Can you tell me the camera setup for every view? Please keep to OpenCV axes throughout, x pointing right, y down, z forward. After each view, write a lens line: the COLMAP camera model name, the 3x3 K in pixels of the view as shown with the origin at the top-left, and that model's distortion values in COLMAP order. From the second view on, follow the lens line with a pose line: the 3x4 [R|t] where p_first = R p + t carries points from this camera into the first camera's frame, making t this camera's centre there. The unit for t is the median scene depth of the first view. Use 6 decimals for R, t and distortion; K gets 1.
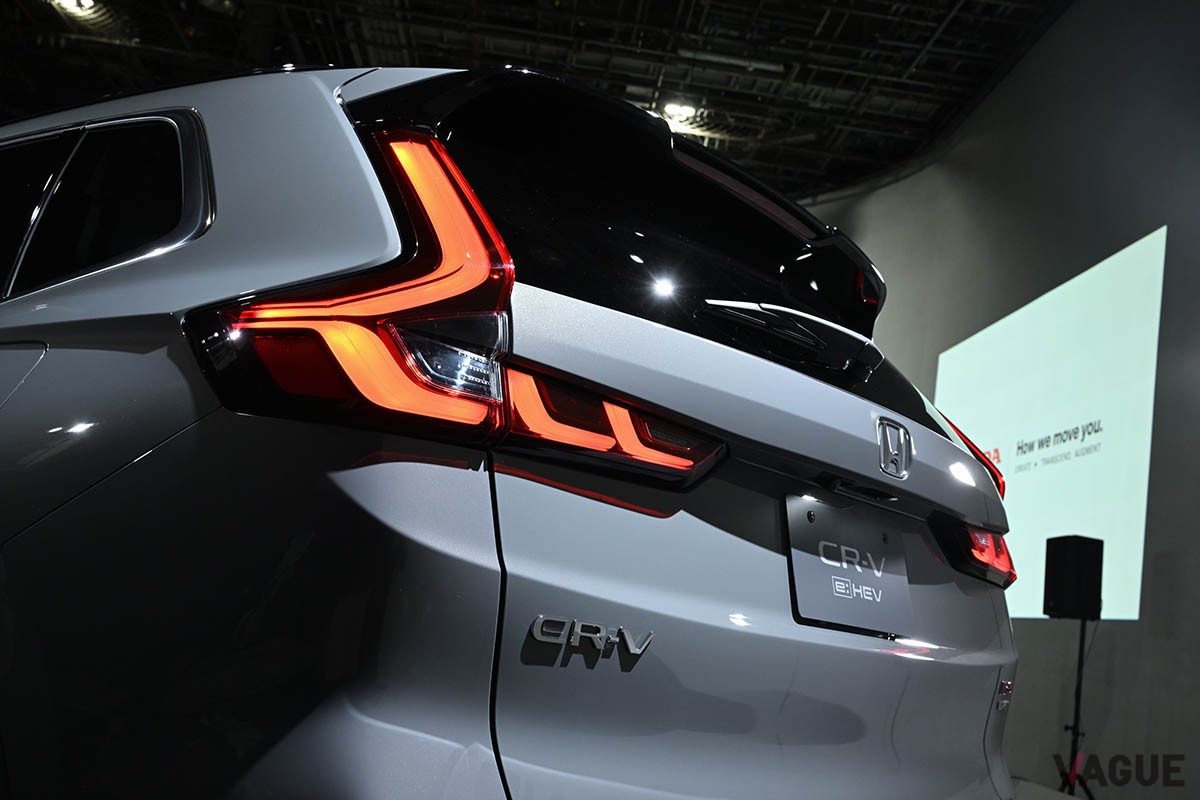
lens RADIAL K [[1310.3, 0, 597.8], [0, 1310.3, 400.1], [0, 0, 1]] dist [0.017091, 0.000000]
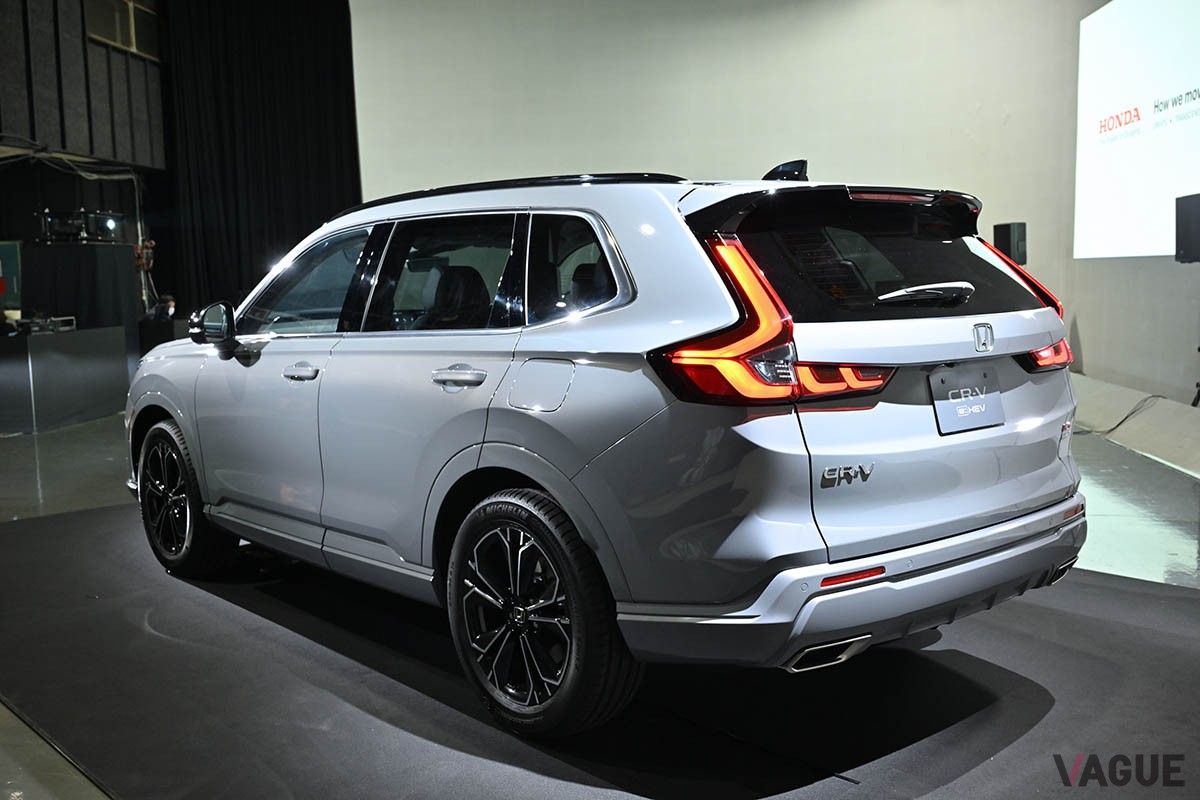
lens RADIAL K [[1195.3, 0, 601.4], [0, 1195.3, 400.2], [0, 0, 1]] dist [0.014550, 0.000000]
pose [[0.975630, -0.138411, -0.170262, -0.053050], [0.178243, 0.952461, 0.247078, -0.539860], [0.127969, -0.271405, 0.953920, -1.049209]]
